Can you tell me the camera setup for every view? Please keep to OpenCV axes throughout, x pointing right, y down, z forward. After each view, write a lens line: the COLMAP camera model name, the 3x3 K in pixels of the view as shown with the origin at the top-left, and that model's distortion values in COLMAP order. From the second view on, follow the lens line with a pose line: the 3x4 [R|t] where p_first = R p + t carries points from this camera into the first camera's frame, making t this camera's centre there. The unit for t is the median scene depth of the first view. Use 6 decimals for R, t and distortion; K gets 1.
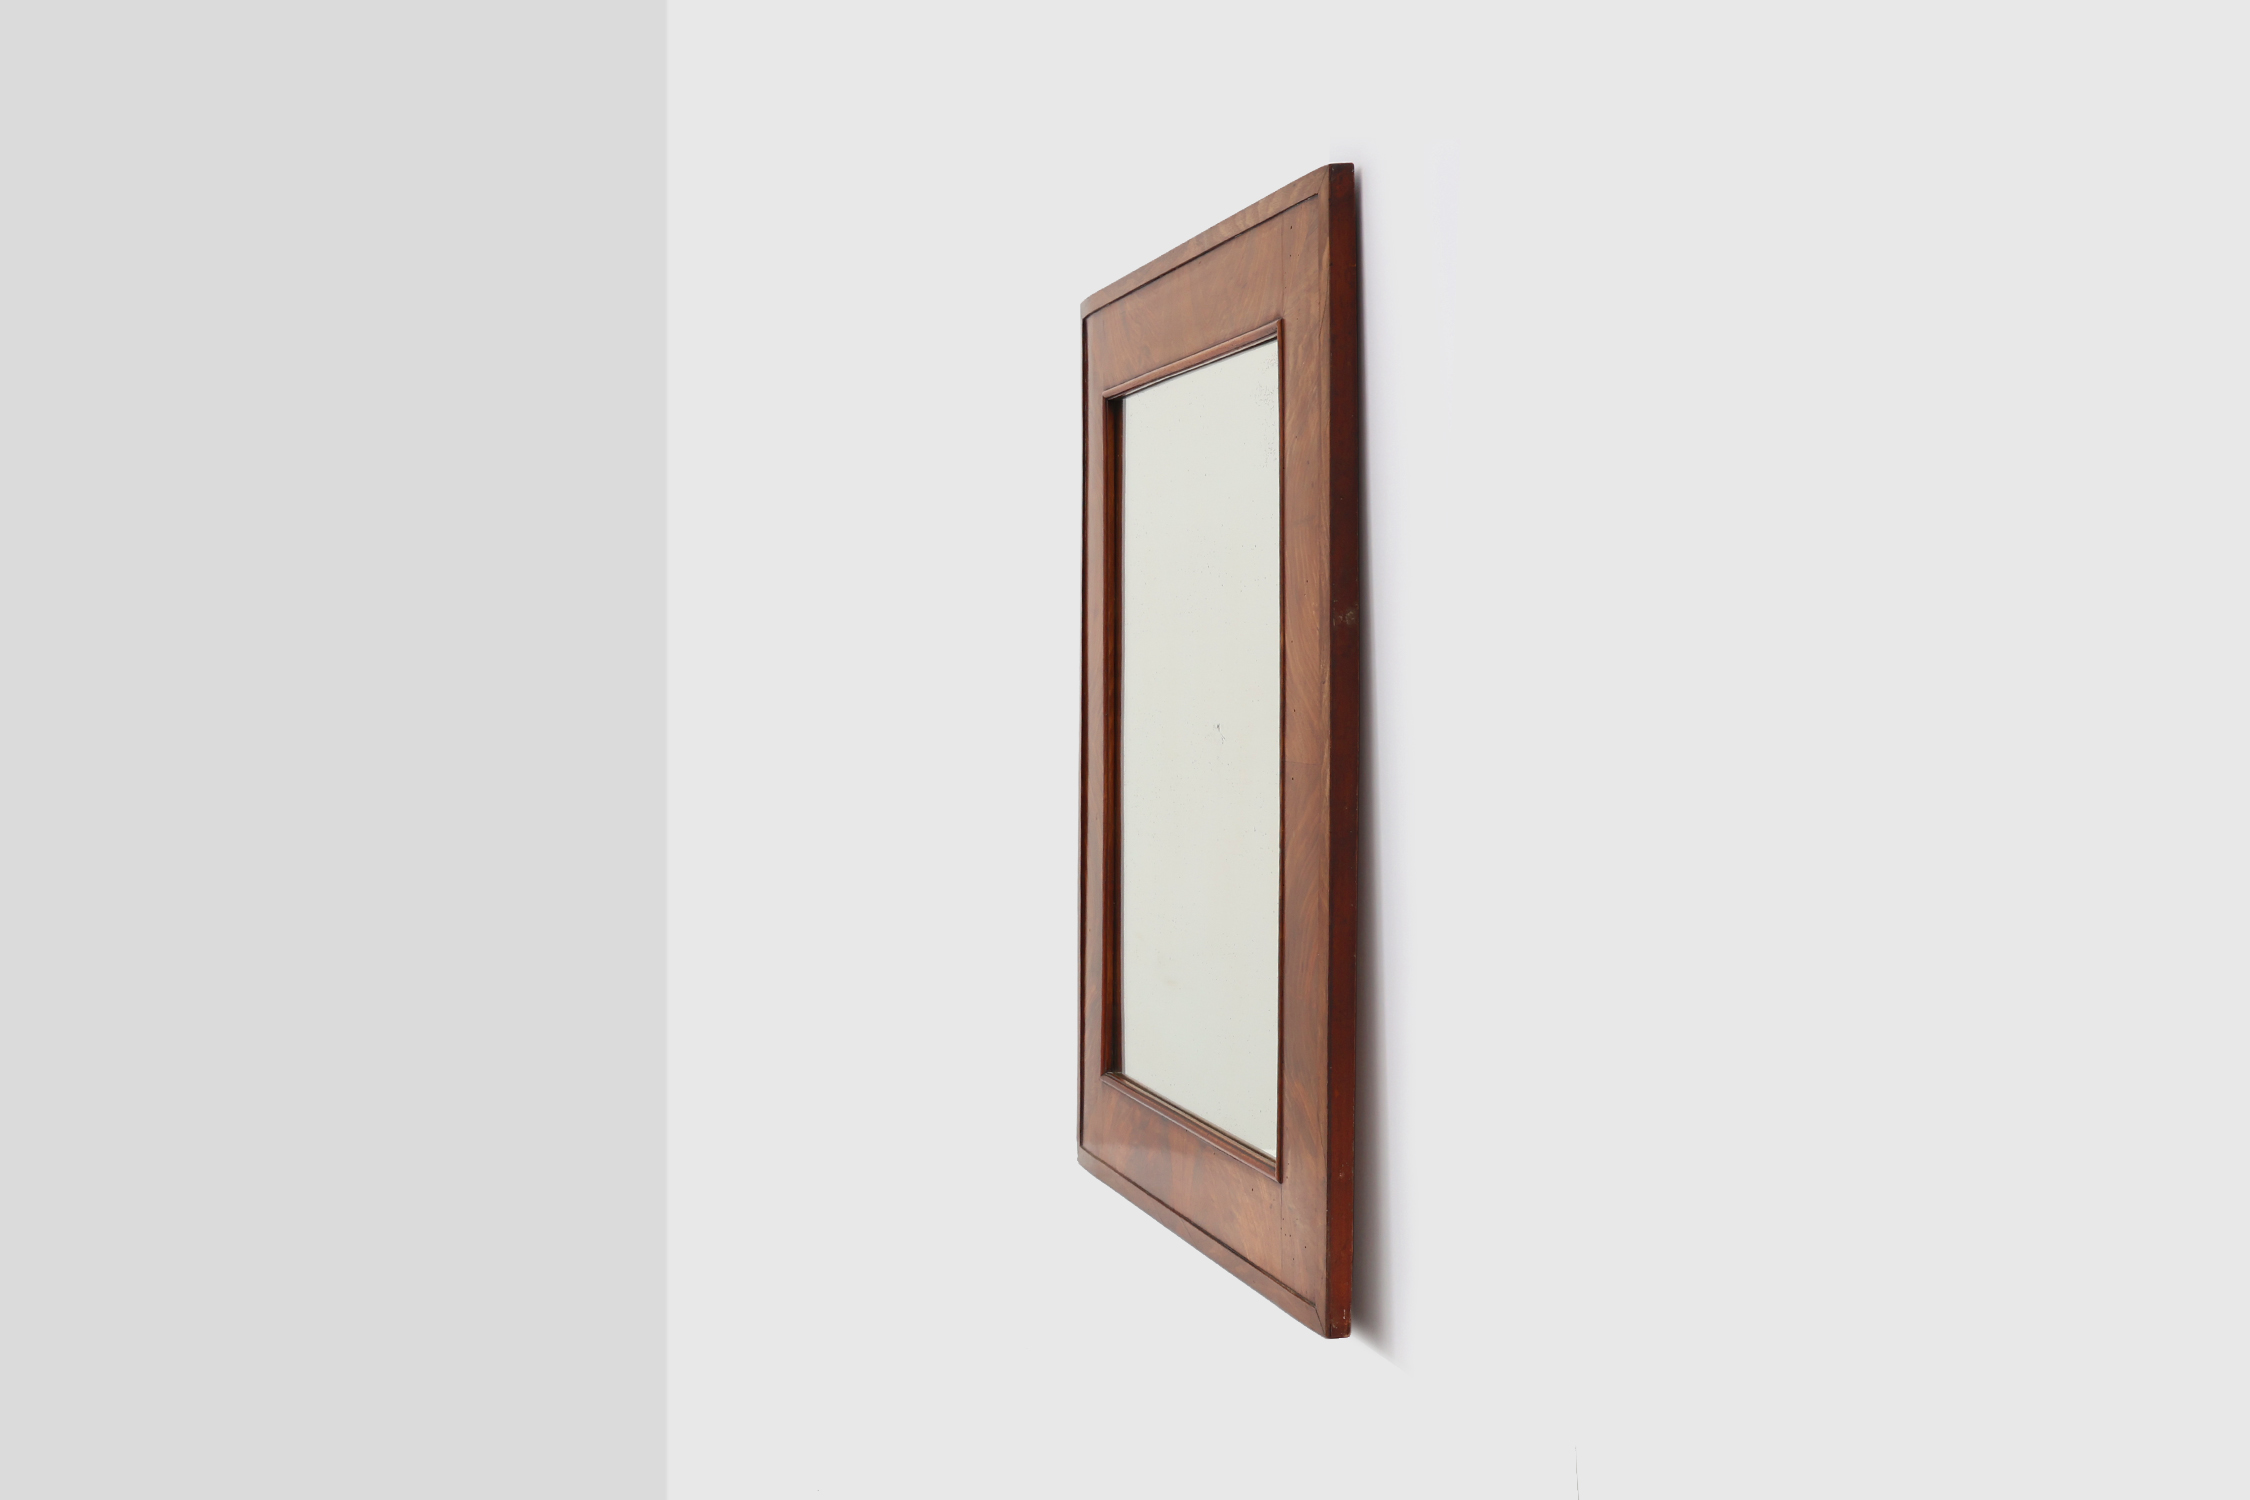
lens RADIAL K [[2256.1, 0, 1125.0], [0, 2256.1, 750.0], [0, 0, 1]] dist [-0.004727, -0.007123]
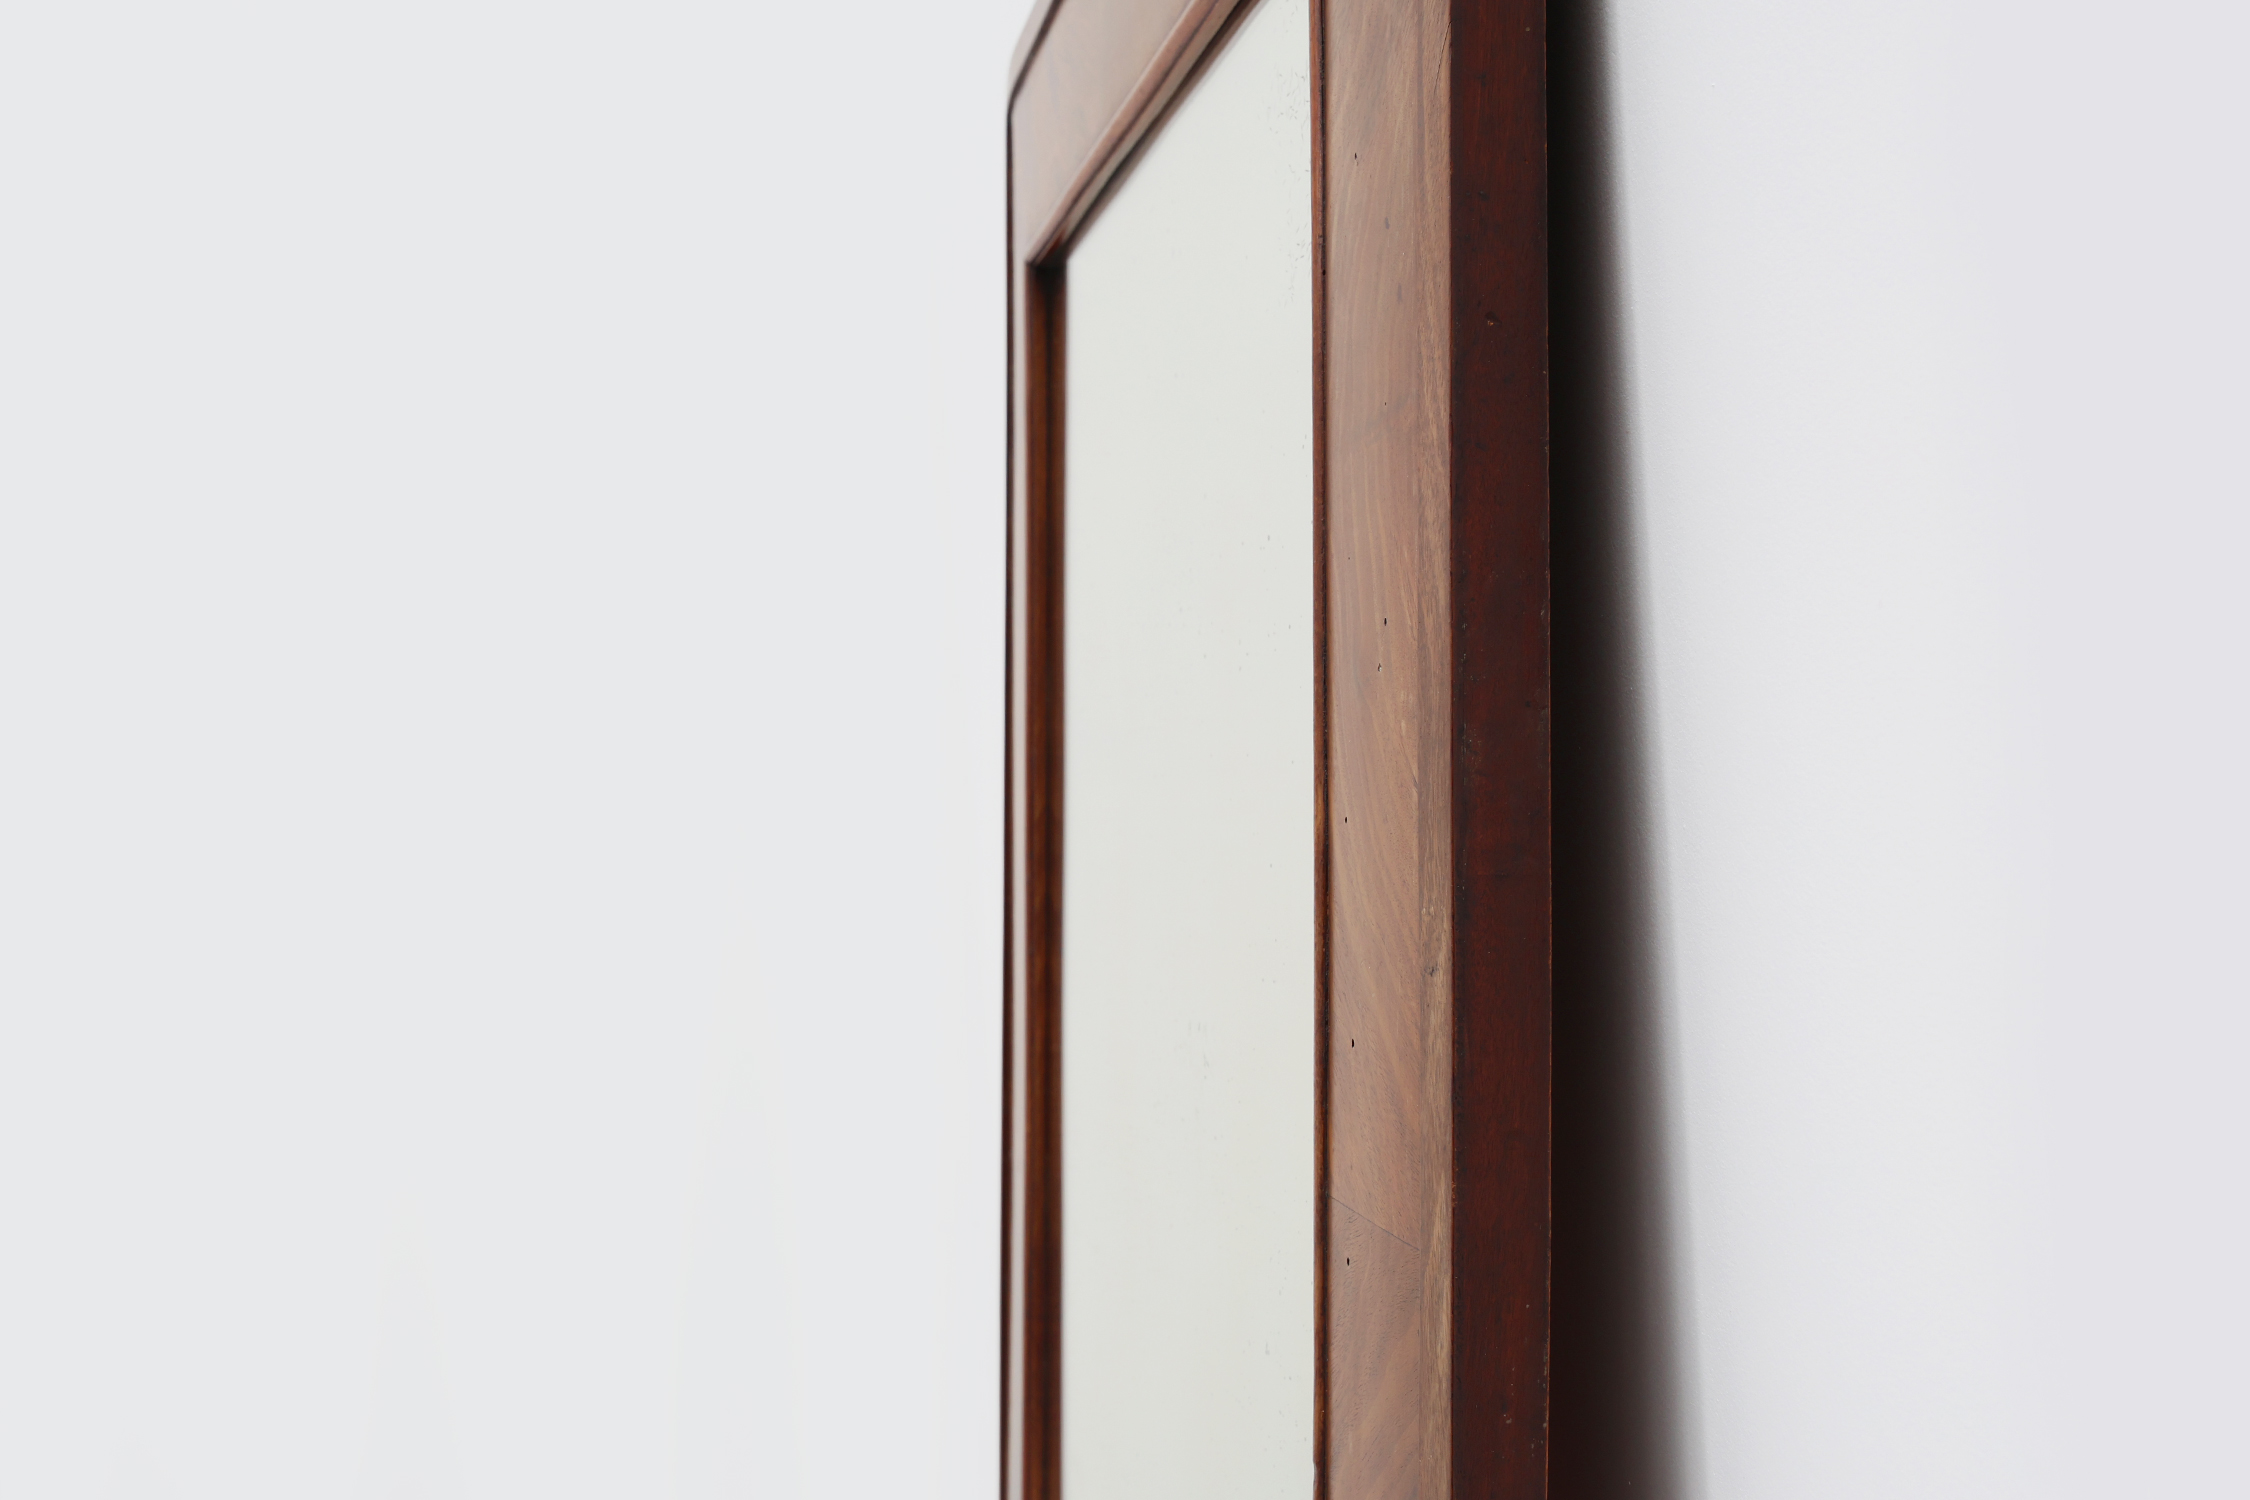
lens RADIAL K [[2256.1, 0, 1125.0], [0, 2256.1, 750.0], [0, 0, 1]] dist [-0.004727, -0.007123]
pose [[0.993411, 0.005034, -0.114500, 0.081495], [-0.011229, 0.998504, -0.053521, -0.041809], [0.114059, 0.054455, 0.991980, 0.707300]]
